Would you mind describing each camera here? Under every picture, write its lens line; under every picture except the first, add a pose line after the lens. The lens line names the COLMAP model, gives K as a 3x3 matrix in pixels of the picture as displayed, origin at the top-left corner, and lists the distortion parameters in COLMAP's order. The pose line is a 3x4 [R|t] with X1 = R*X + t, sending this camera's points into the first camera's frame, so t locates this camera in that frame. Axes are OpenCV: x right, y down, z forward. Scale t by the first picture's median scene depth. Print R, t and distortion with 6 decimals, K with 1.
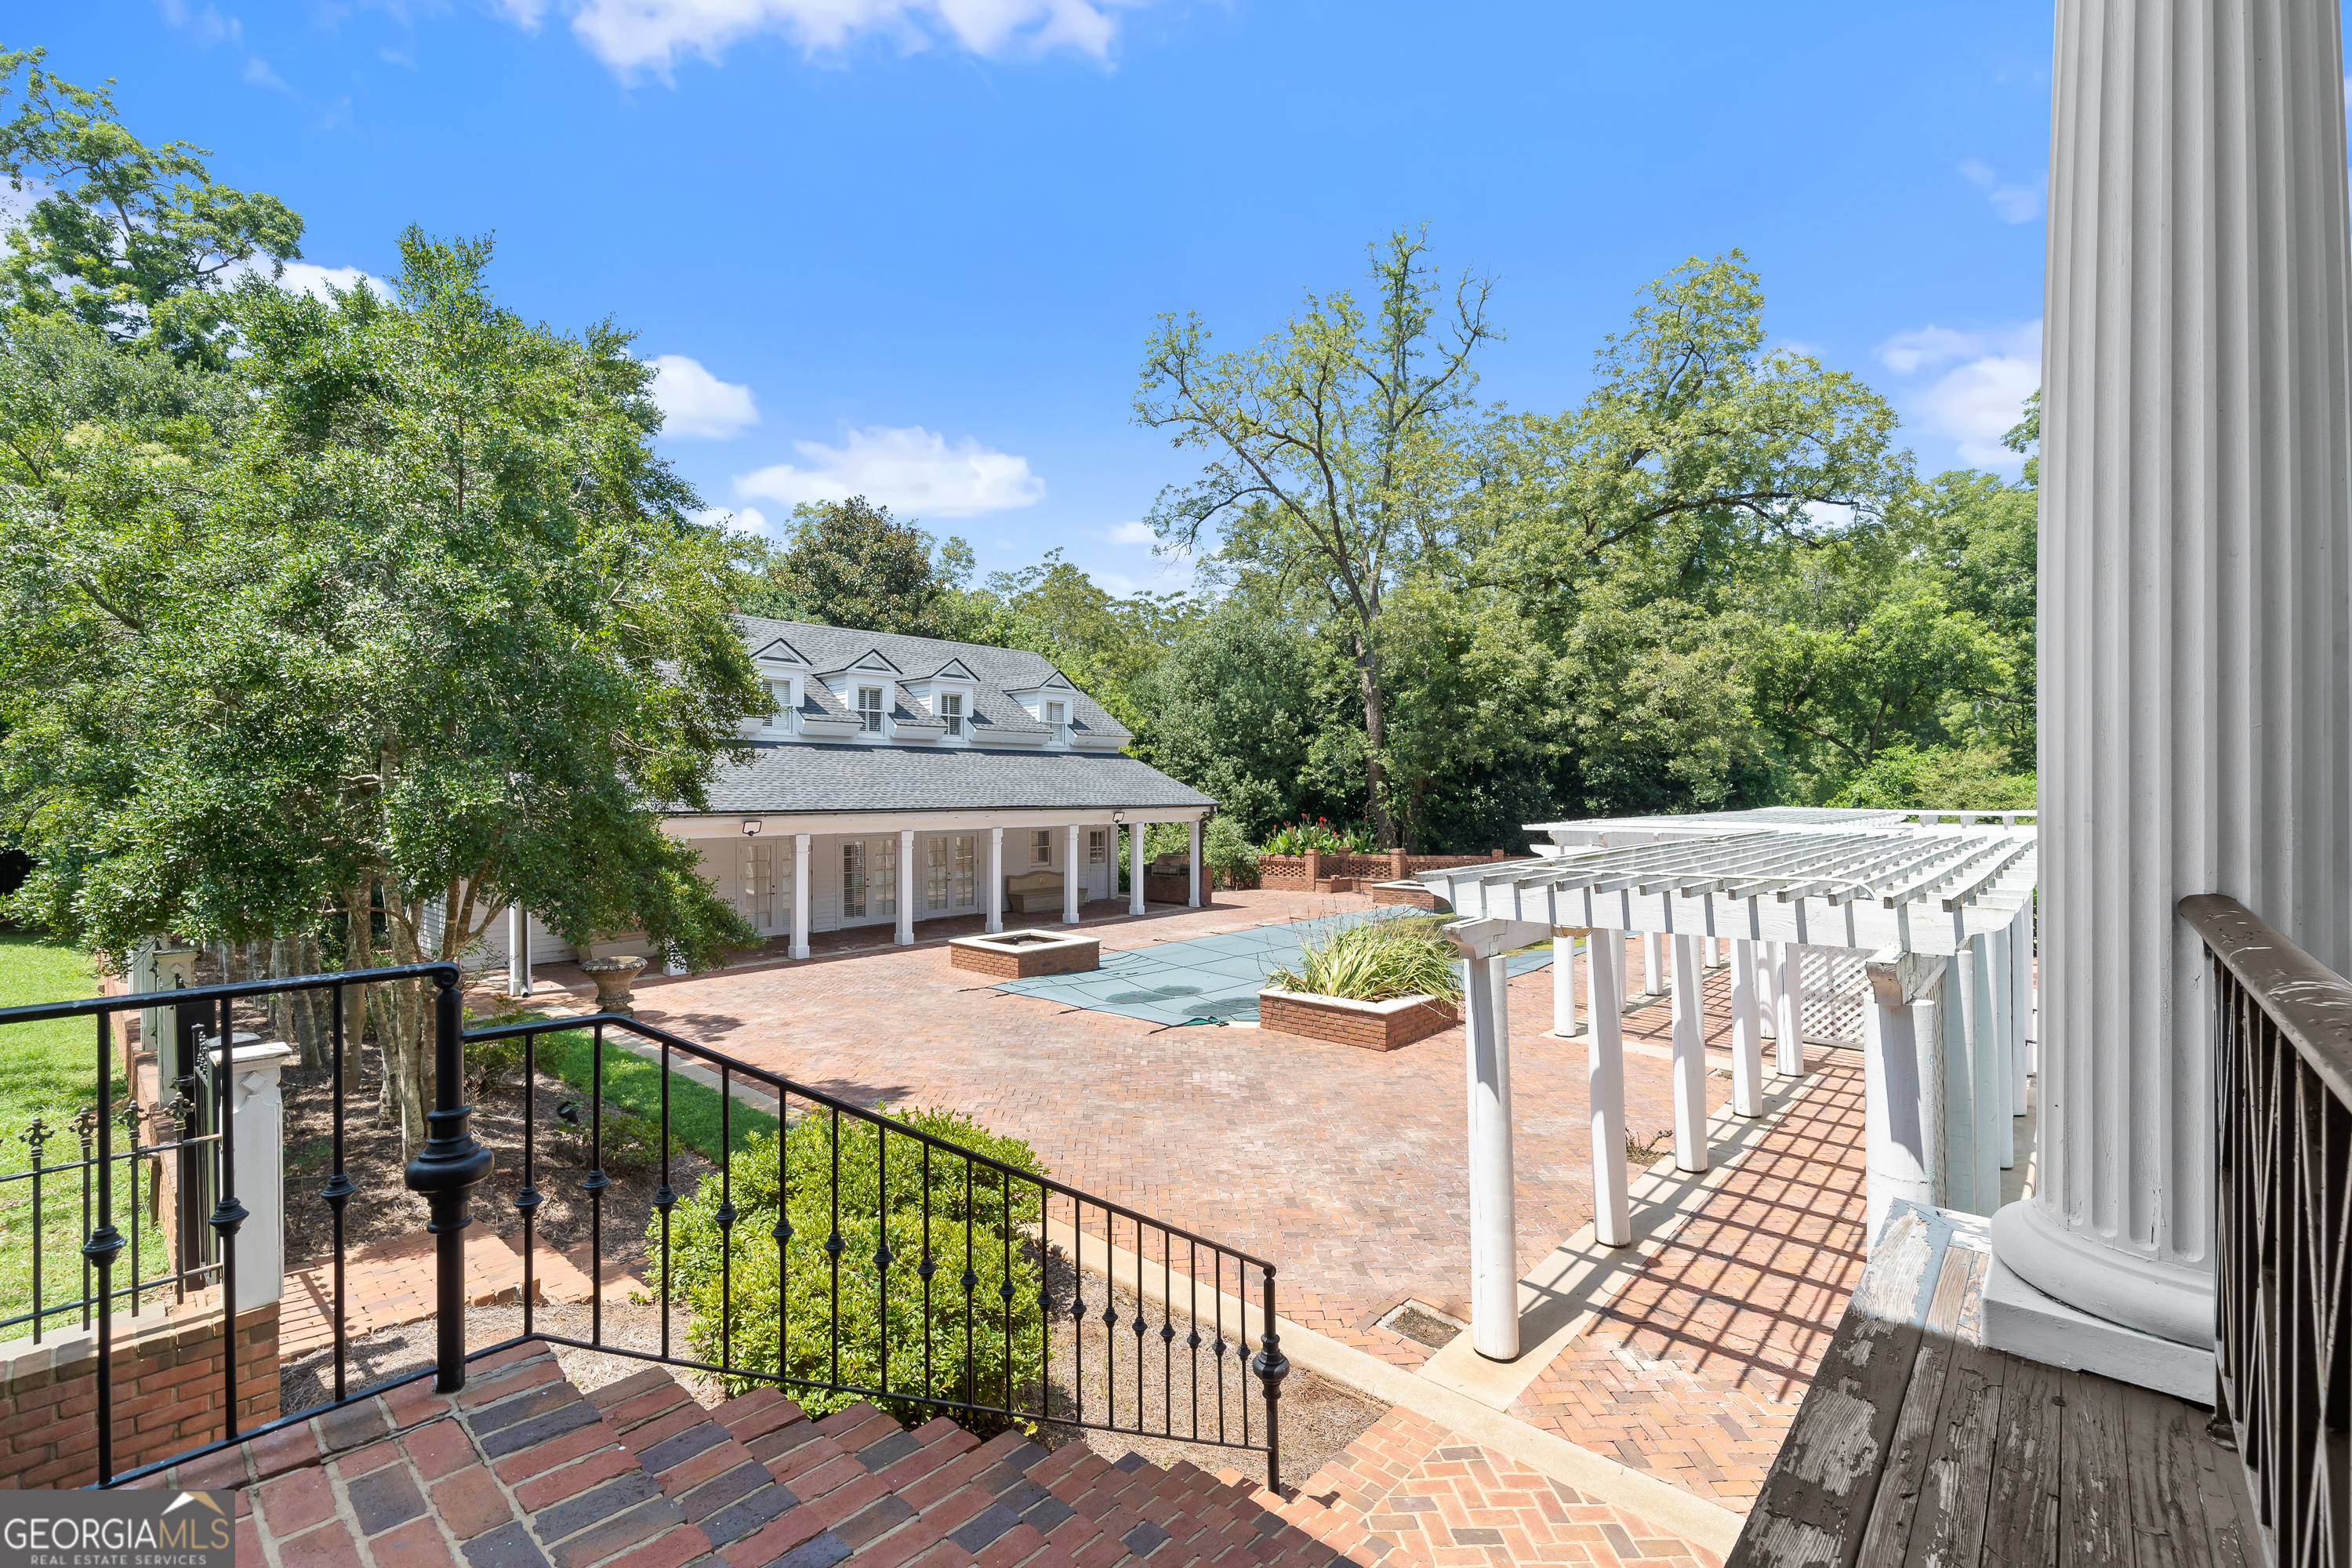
lens RADIAL K [[1010.8, 0, 1163.7], [0, 1010.8, 794.0], [0, 0, 1]] dist [-0.000331, 0.000136]
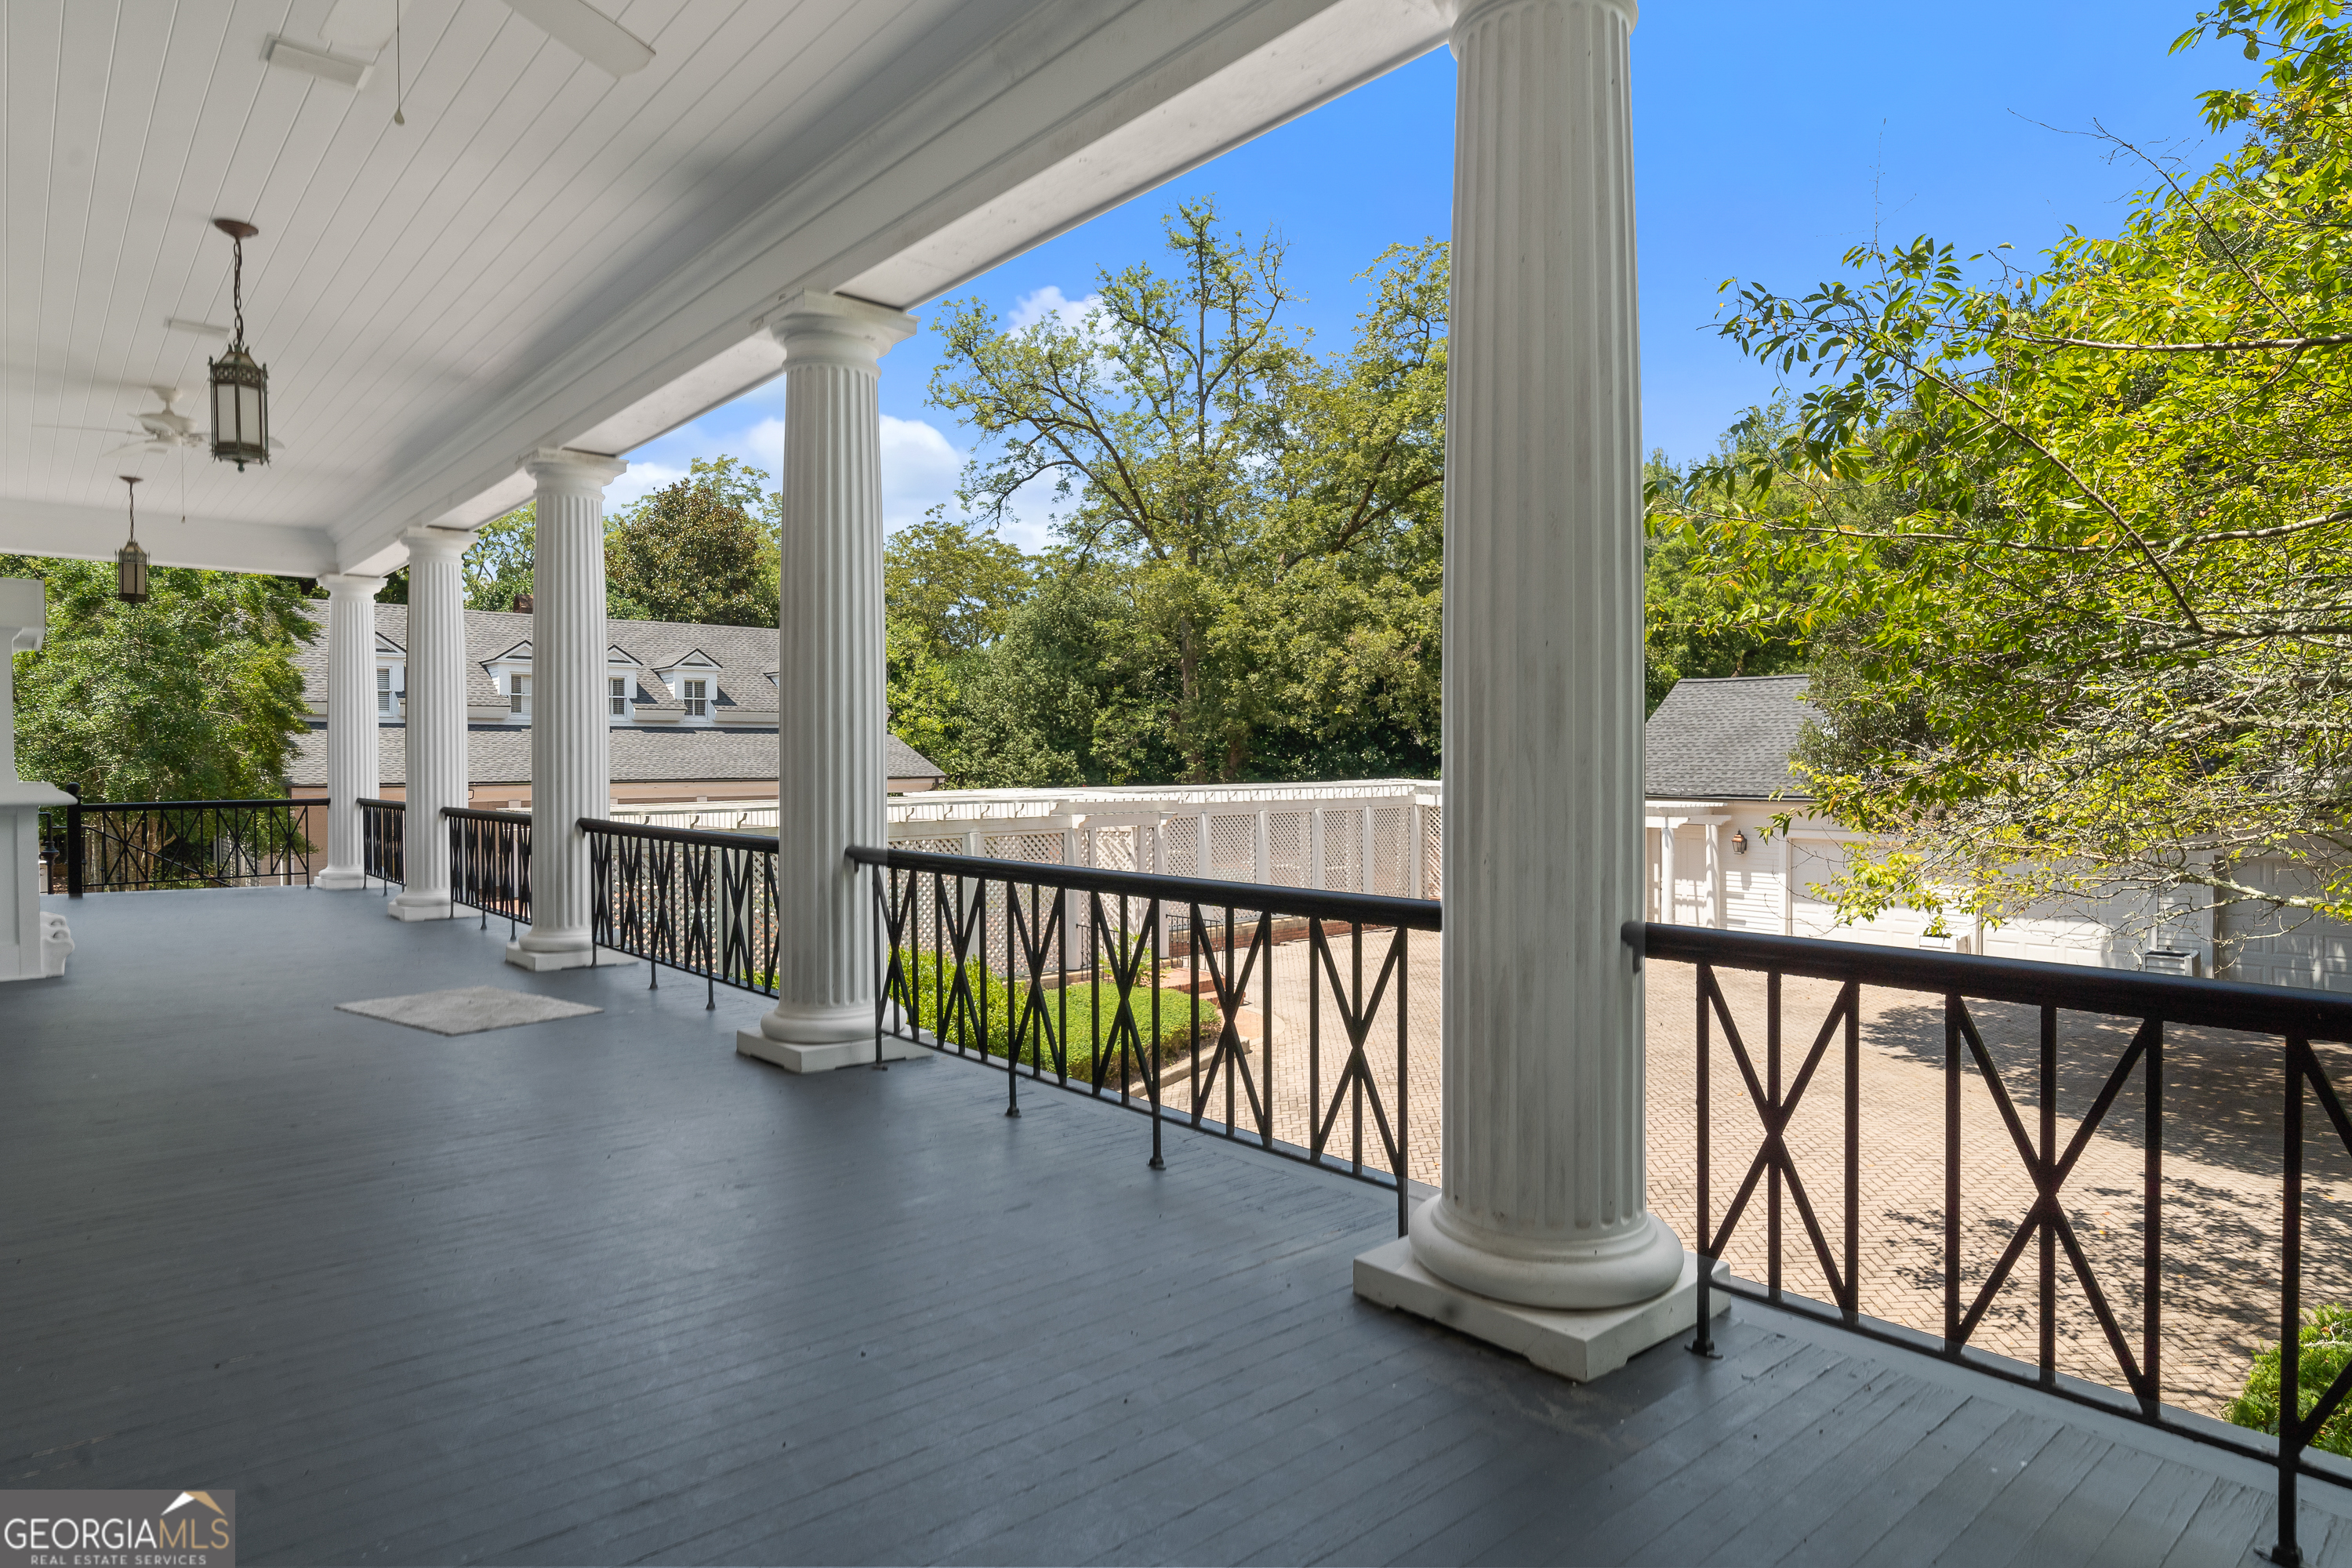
lens RADIAL K [[1321.3, 0, 1158.1], [0, 1321.3, 779.9], [0, 0, 1]] dist [-0.001428, -0.000371]
pose [[0.992797, -0.000551, -0.119805, 0.484935], [0.002437, 0.999875, 0.015596, -0.007595], [0.119781, -0.015776, 0.992675, -0.421442]]
